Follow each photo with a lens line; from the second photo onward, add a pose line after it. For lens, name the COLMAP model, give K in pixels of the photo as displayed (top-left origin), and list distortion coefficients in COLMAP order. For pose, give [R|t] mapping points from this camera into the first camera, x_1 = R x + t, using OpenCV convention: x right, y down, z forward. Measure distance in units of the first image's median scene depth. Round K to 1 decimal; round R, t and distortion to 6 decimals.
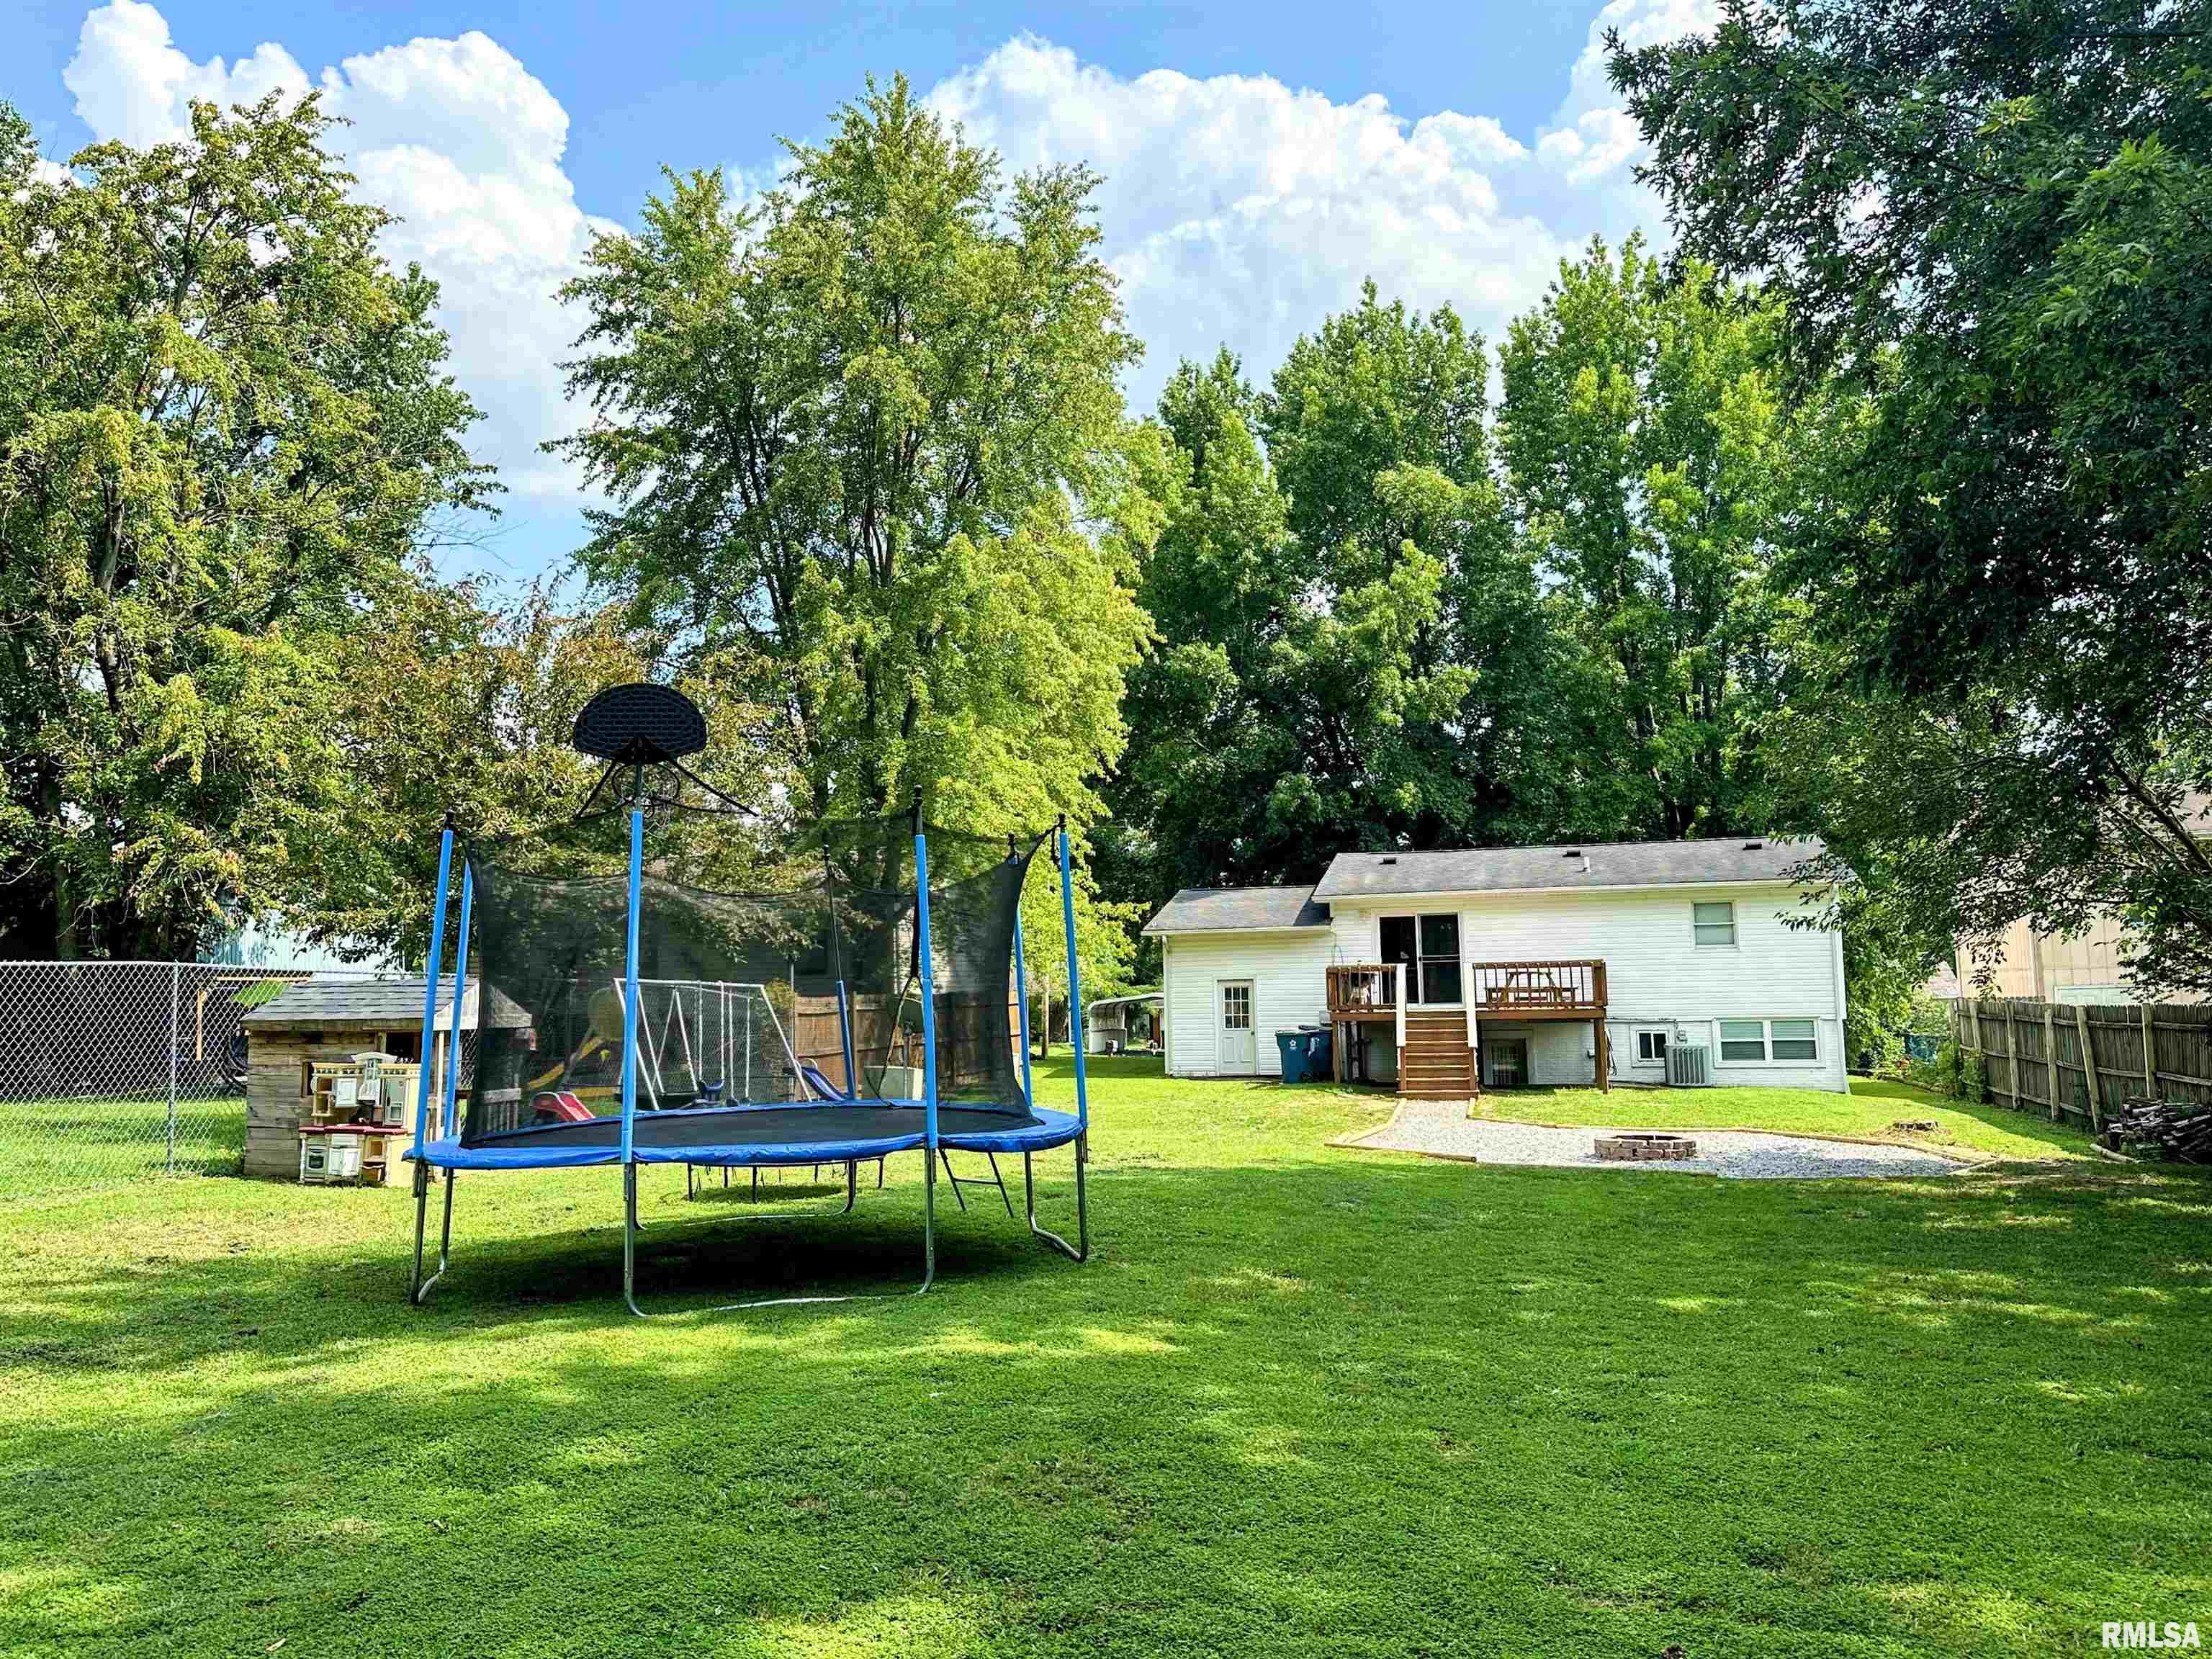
lens RADIAL K [[1786.1, 0, 1106.0], [0, 1786.1, 829.5], [0, 0, 1]] dist [0.091313, -0.003108]
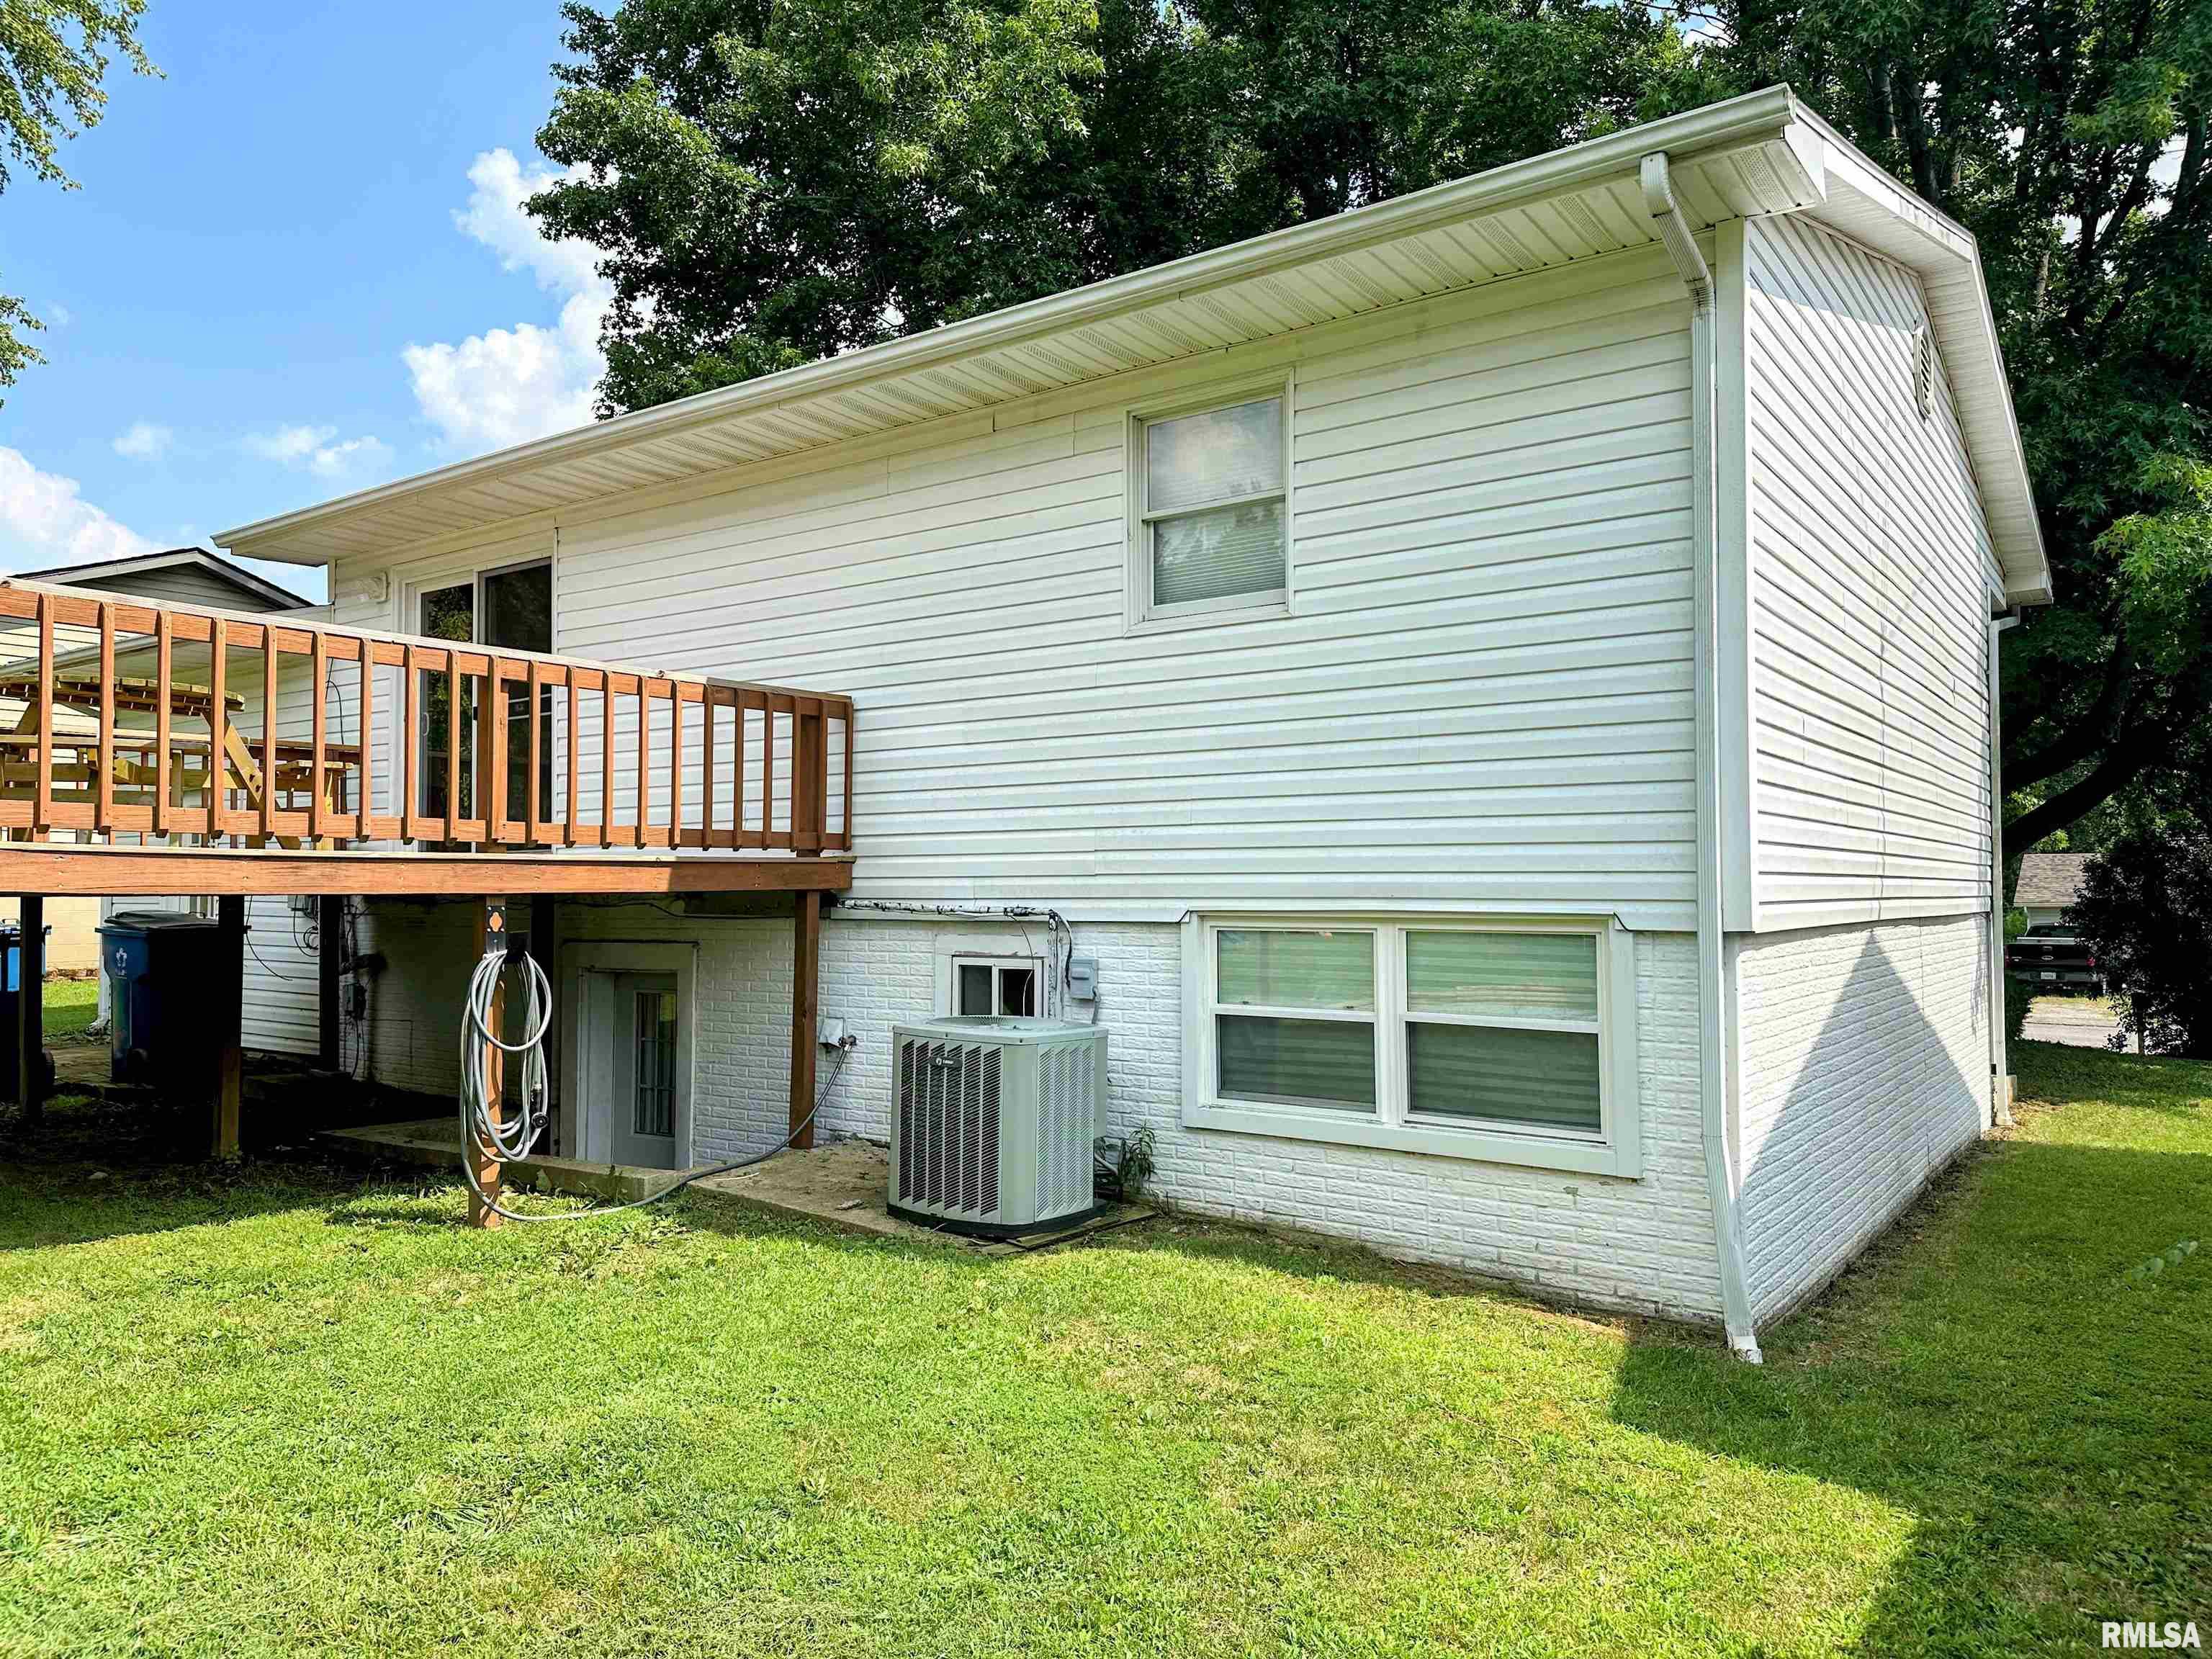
lens RADIAL K [[1542.1, 0, 1106.0], [0, 1542.1, 829.5], [0, 0, 1]] dist [0.140767, -0.001438]
pose [[0.924904, 0.008997, -0.380095, 0.401961], [0.013005, 0.998386, 0.055278, 0.082961], [0.379979, -0.056070, 0.923294, 0.815103]]
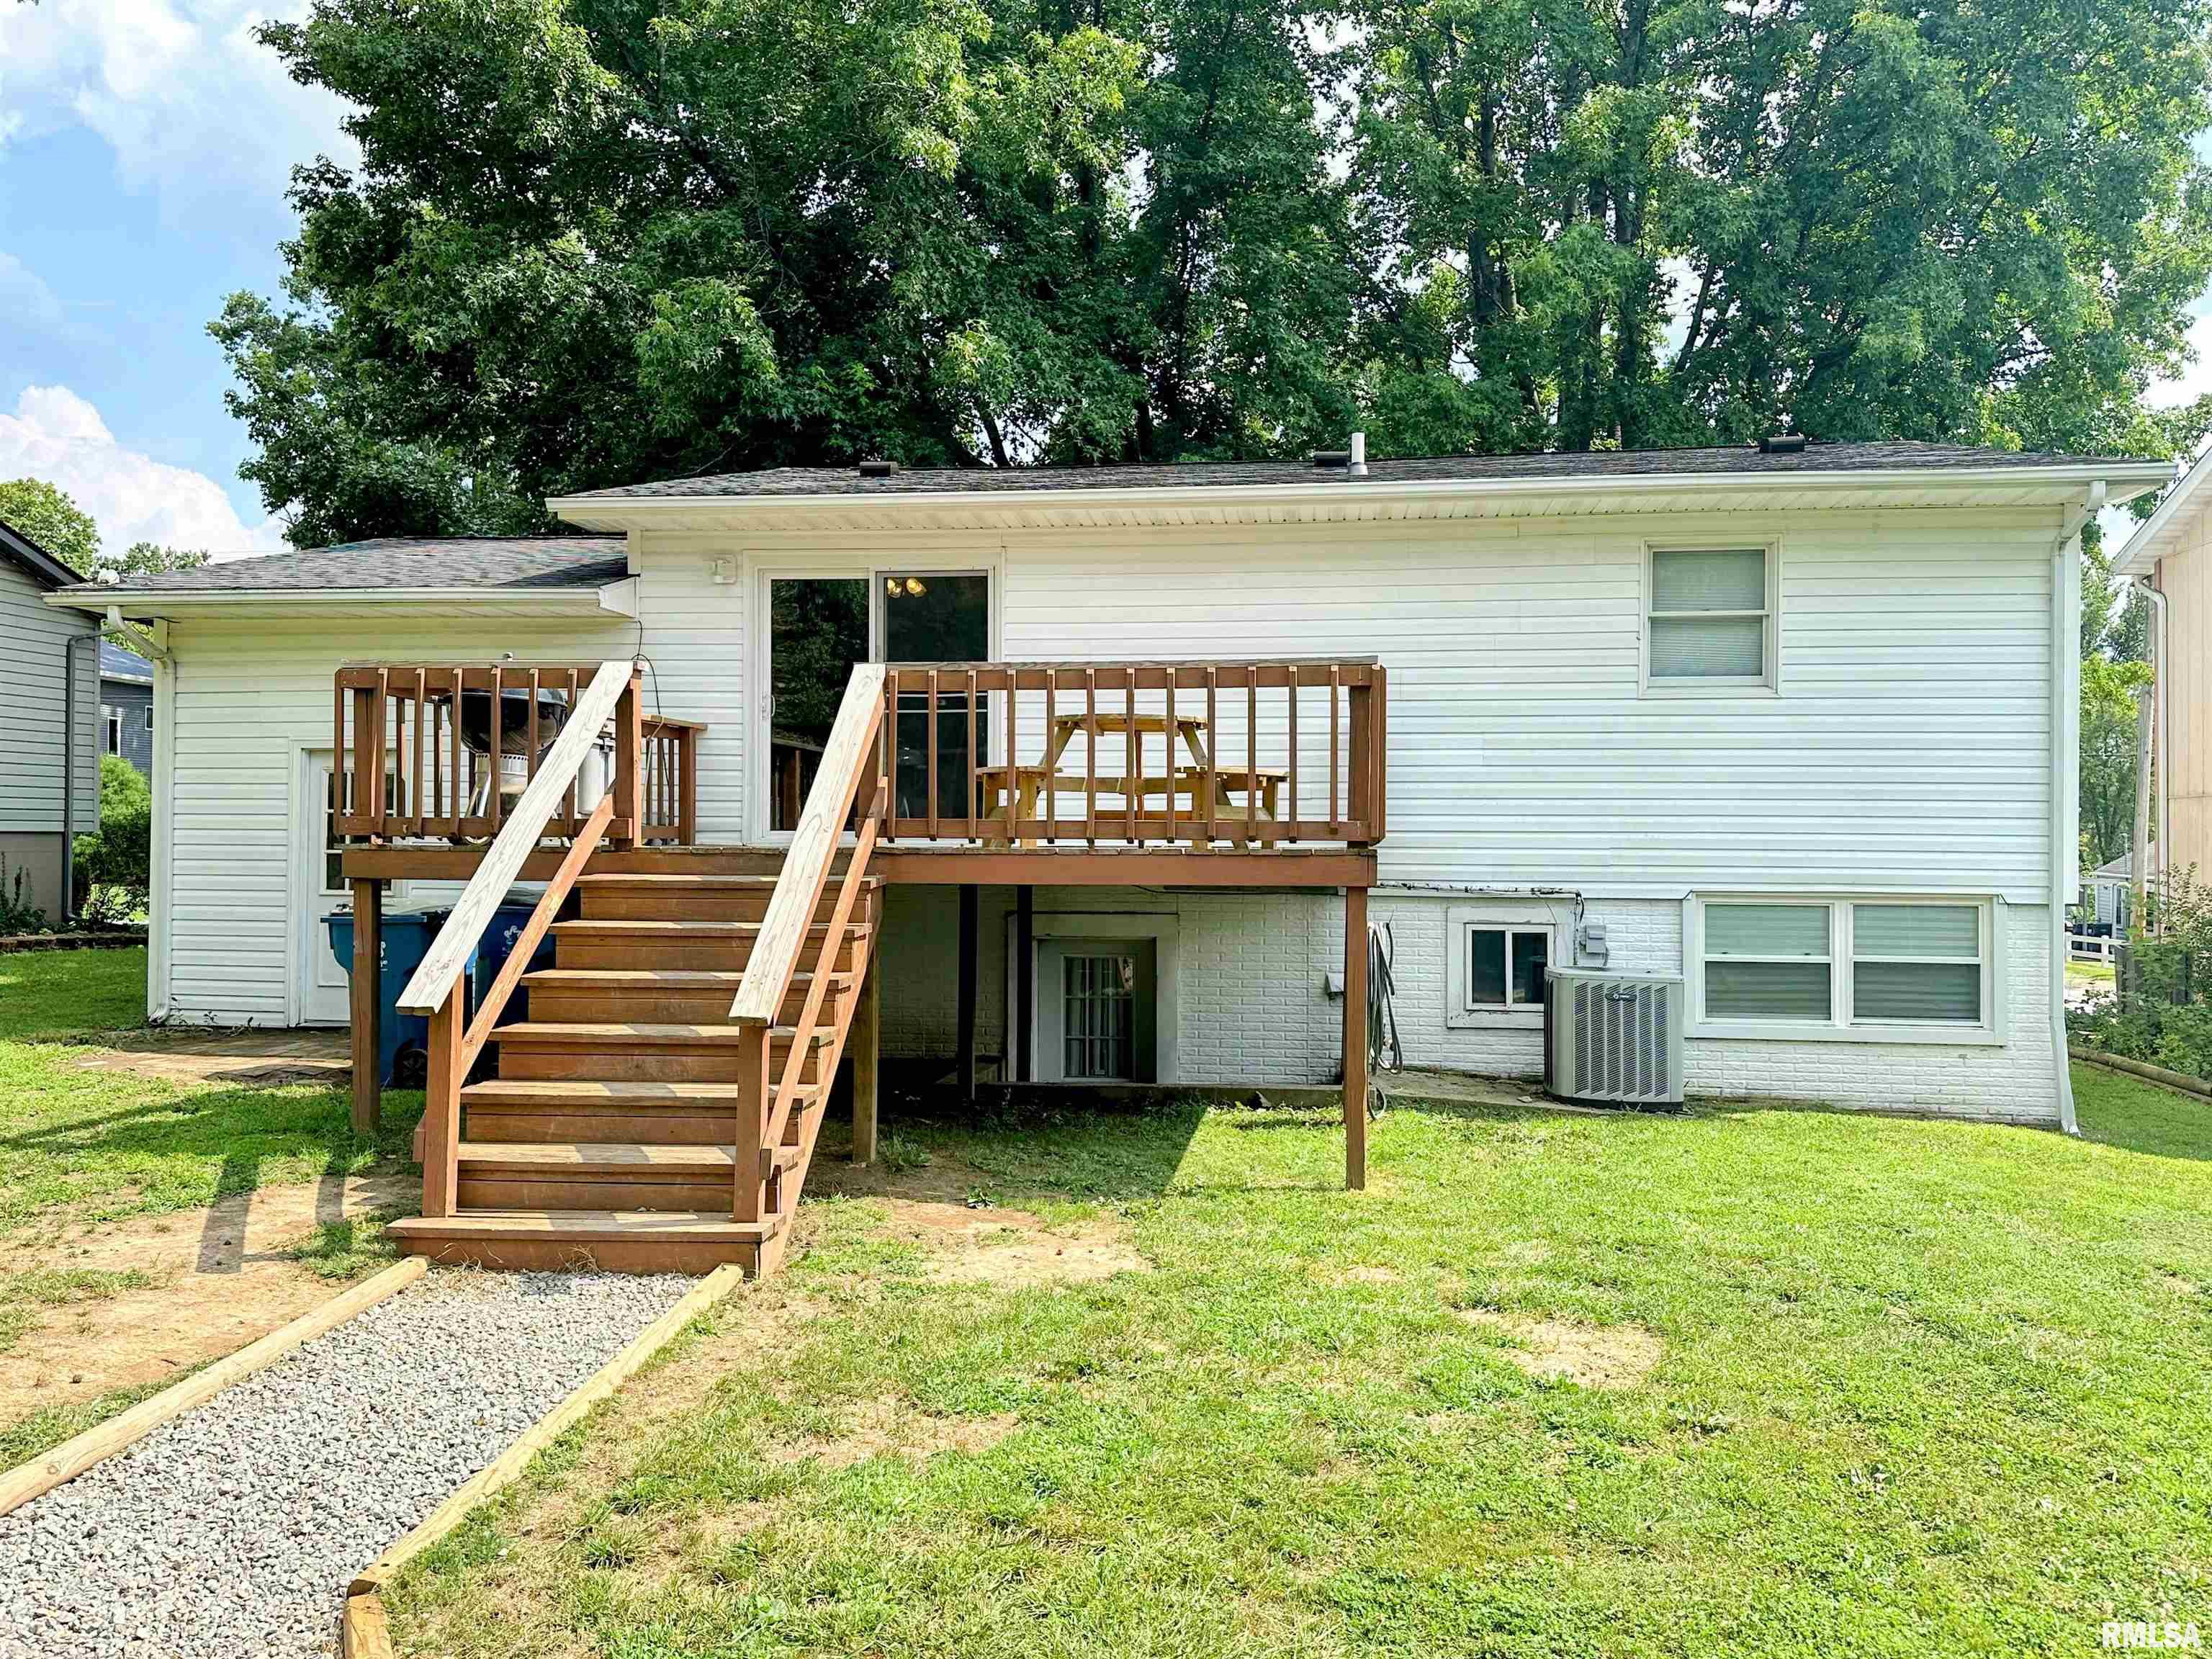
lens RADIAL K [[1786.1, 0, 1106.0], [0, 1786.1, 829.5], [0, 0, 1]] dist [0.091313, -0.003108]
pose [[0.993313, 0.032334, 0.110830, 0.189948], [-0.042074, 0.995345, 0.086704, 0.068125], [-0.107511, -0.090787, 0.990050, 0.678390]]
